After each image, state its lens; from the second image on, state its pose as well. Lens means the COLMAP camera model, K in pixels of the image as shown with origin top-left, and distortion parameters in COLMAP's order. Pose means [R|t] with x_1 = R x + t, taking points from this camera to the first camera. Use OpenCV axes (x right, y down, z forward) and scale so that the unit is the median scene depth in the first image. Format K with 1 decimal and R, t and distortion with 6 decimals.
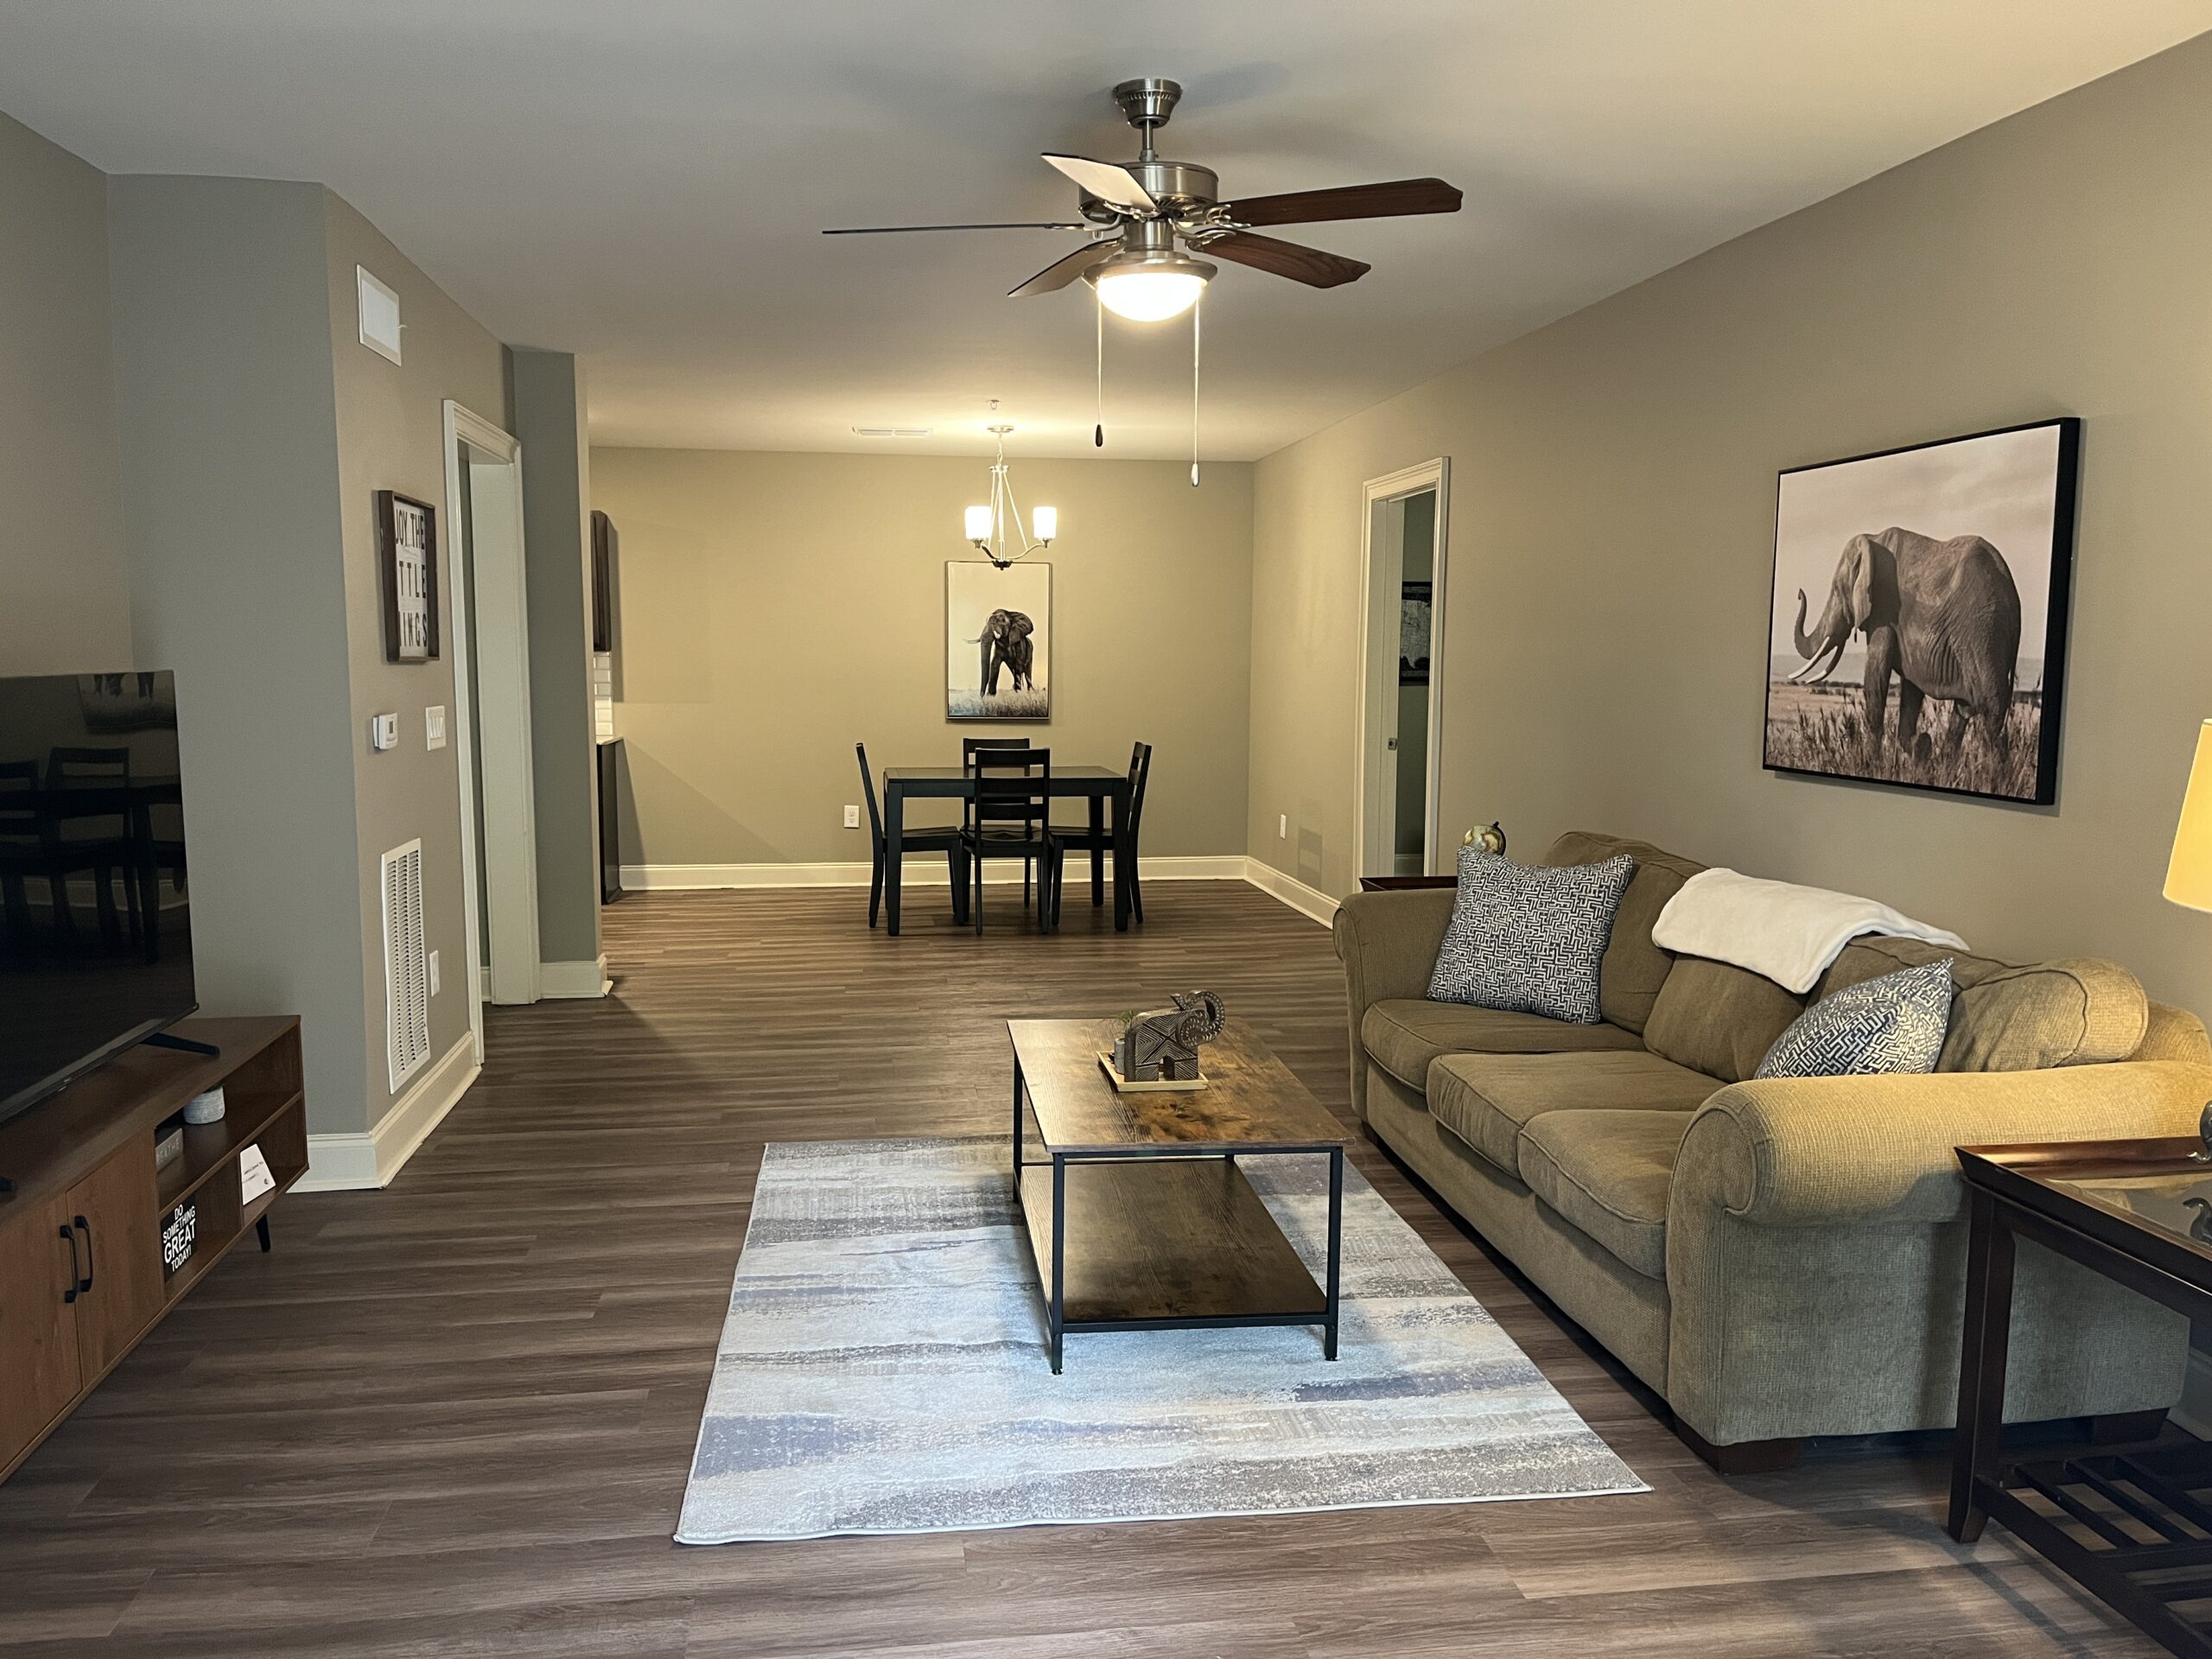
lens RADIAL K [[1662.6, 0, 1092.4], [0, 1662.6, 829.8], [0, 0, 1]] dist [0.063232, -0.077389]
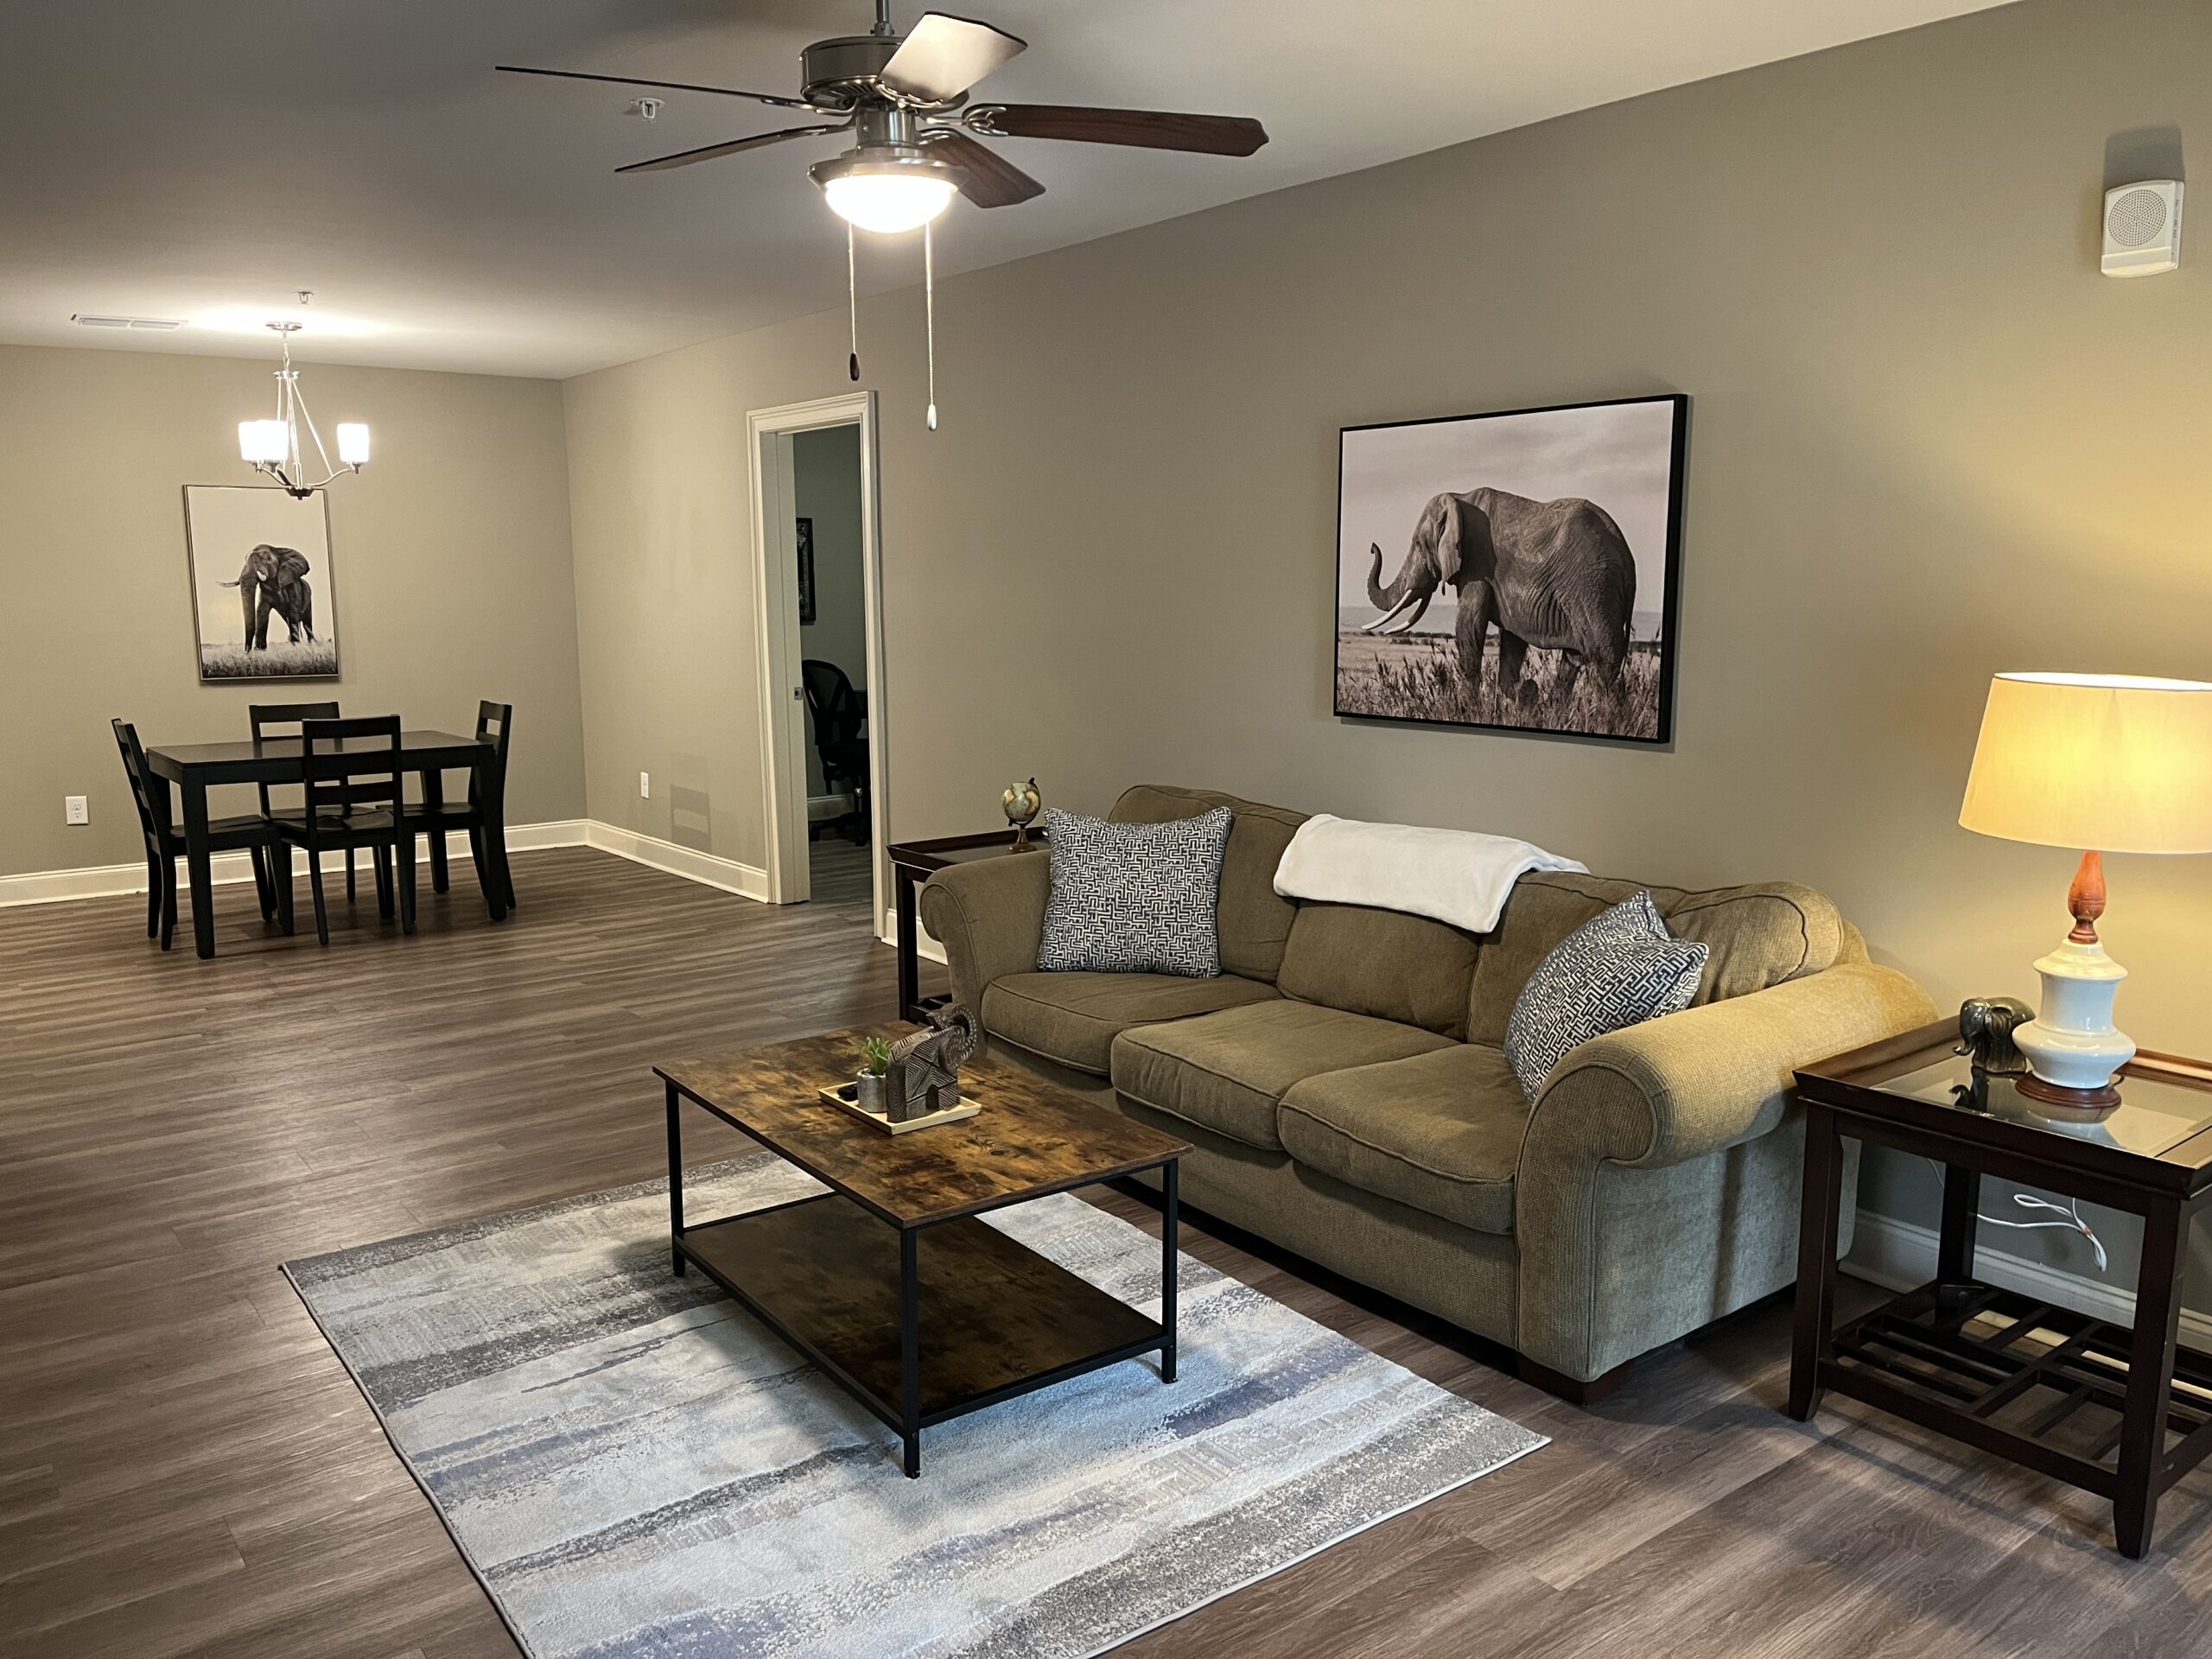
lens RADIAL K [[1662.6, 0, 1092.2], [0, 1662.6, 839.3], [0, 0, 1]] dist [0.063232, -0.077389]
pose [[0.876628, -0.085651, 0.473485, -0.279700], [0.062161, 0.995943, 0.065073, -0.043705], [-0.477137, -0.027612, 0.878395, 0.186025]]
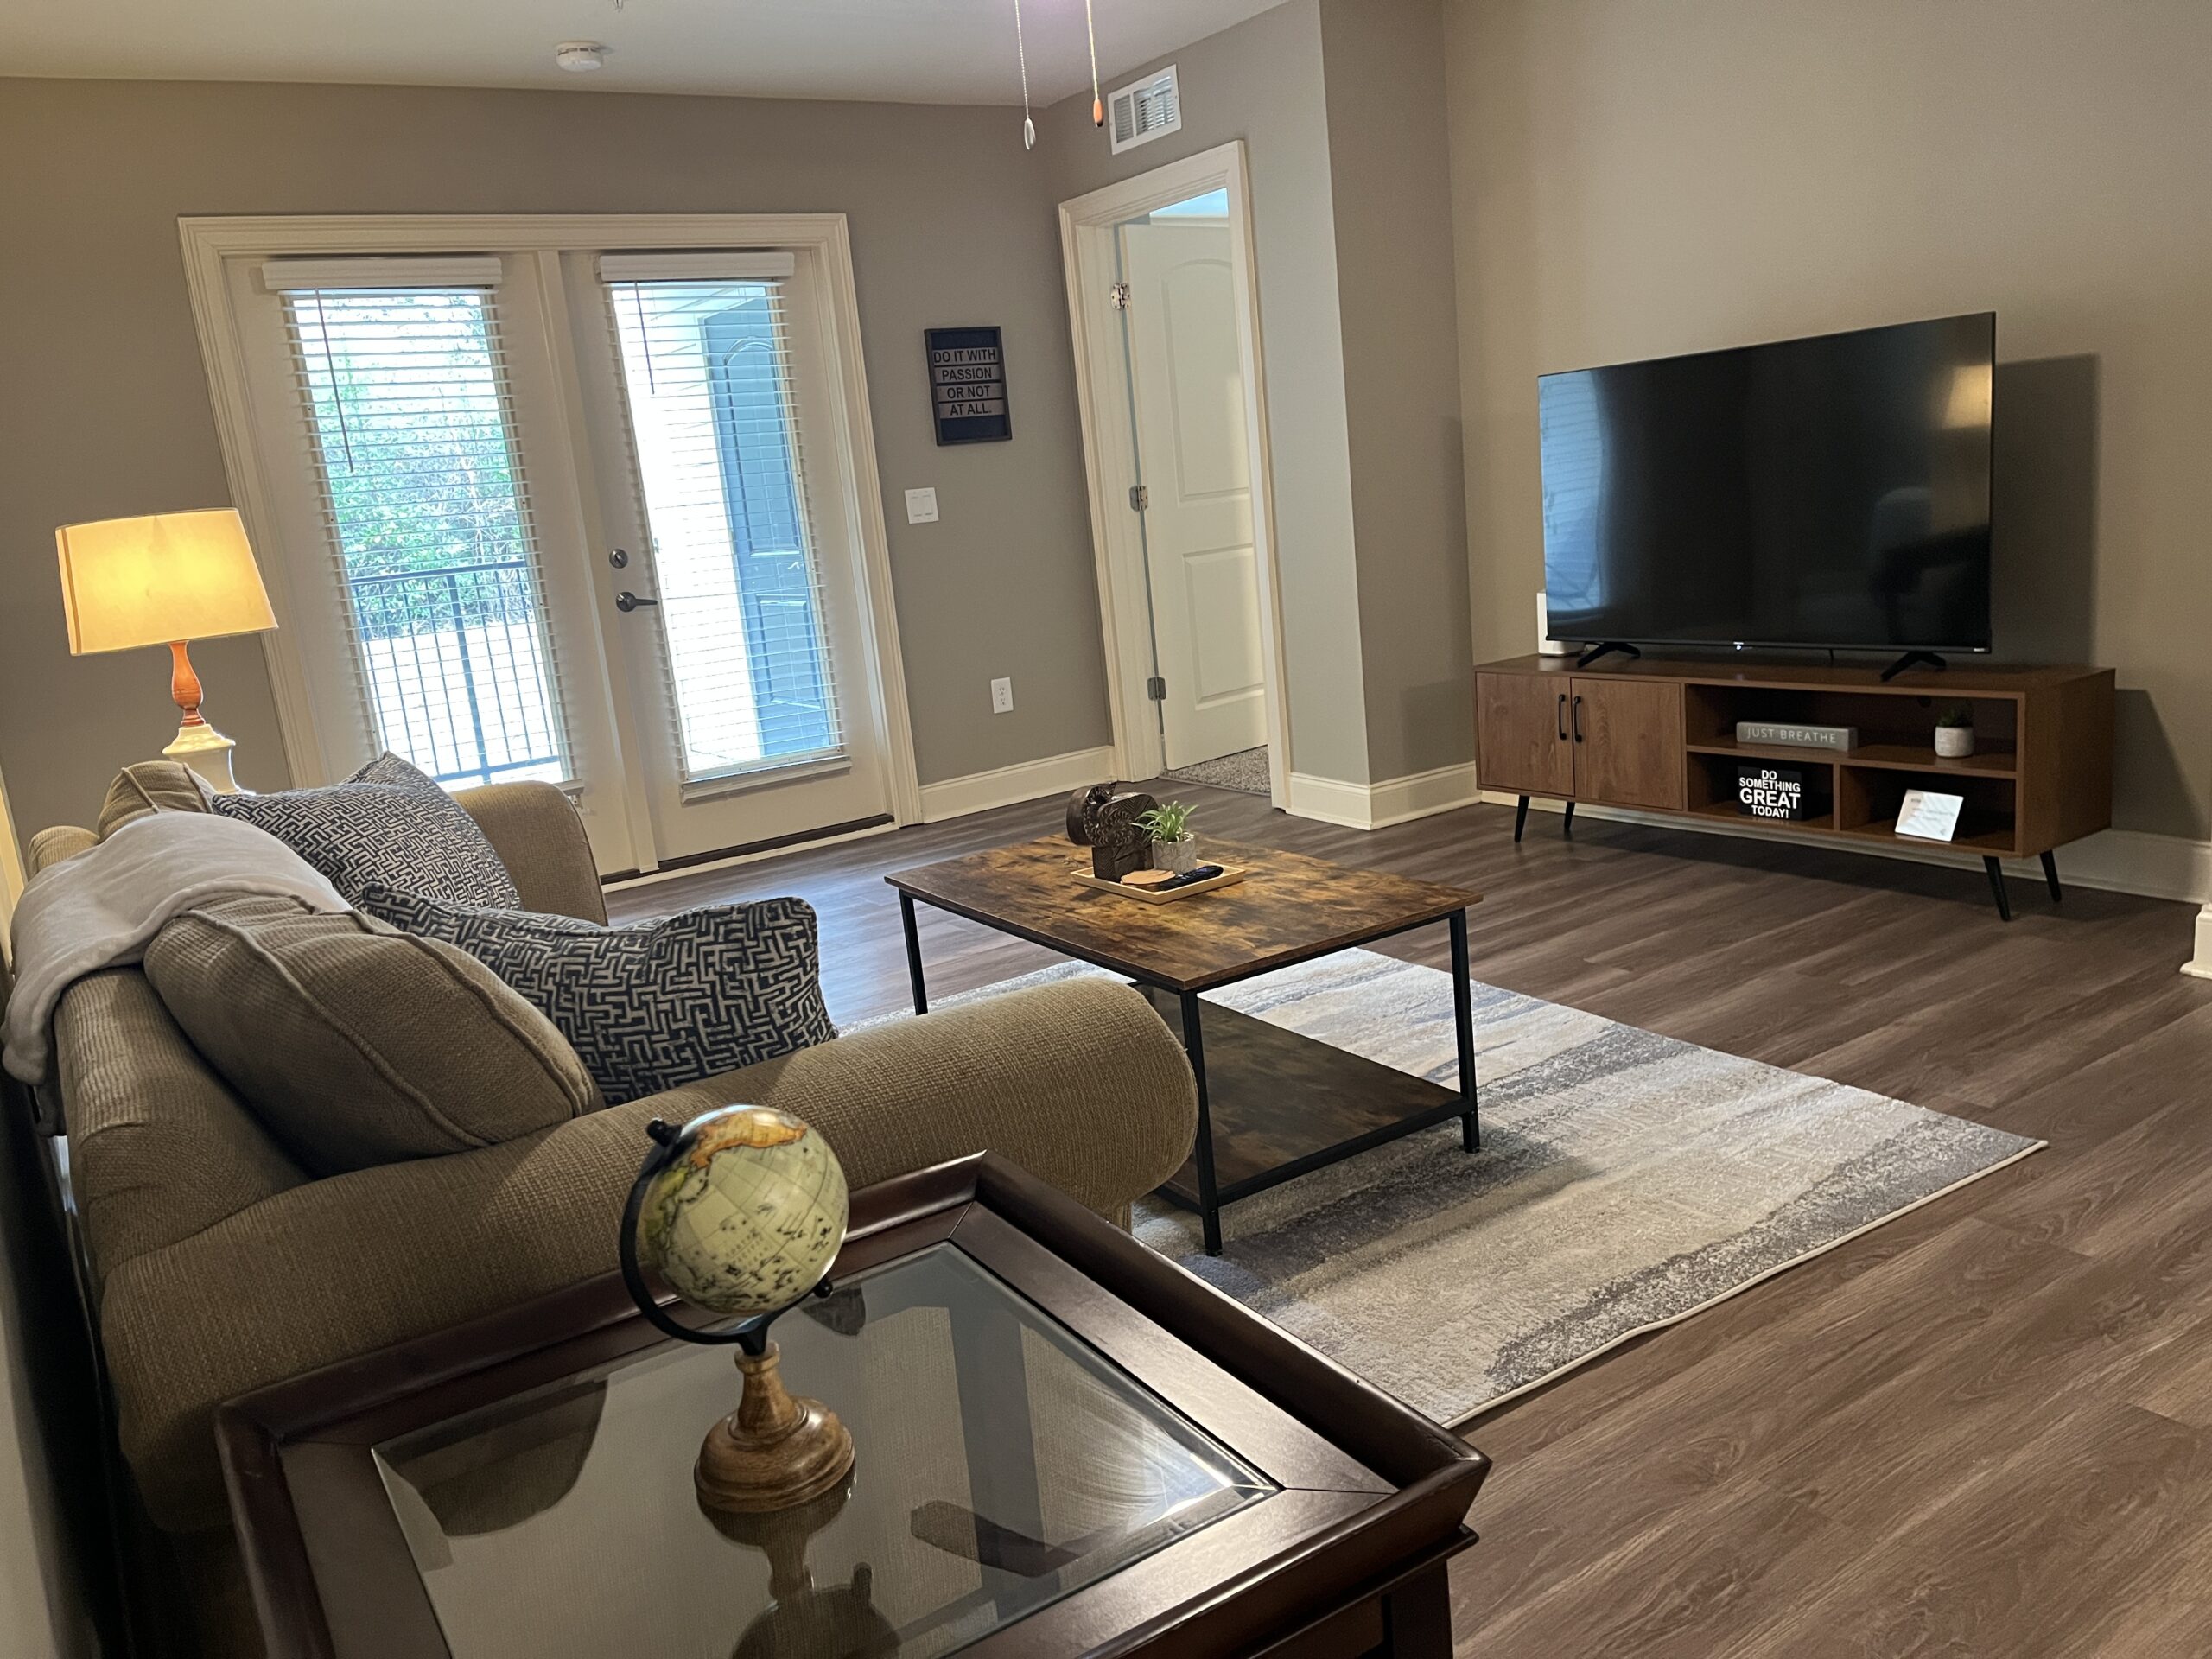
lens RADIAL K [[1662.6, 0, 1096.5], [0, 1662.6, 825.5], [0, 0, 1]] dist [0.063232, -0.077389]
pose [[-0.904201, 0.169590, -0.391994, 0.384151], [0.050899, 0.954035, 0.295341, -0.126516], [0.424063, 0.247095, -0.871272, 1.708429]]
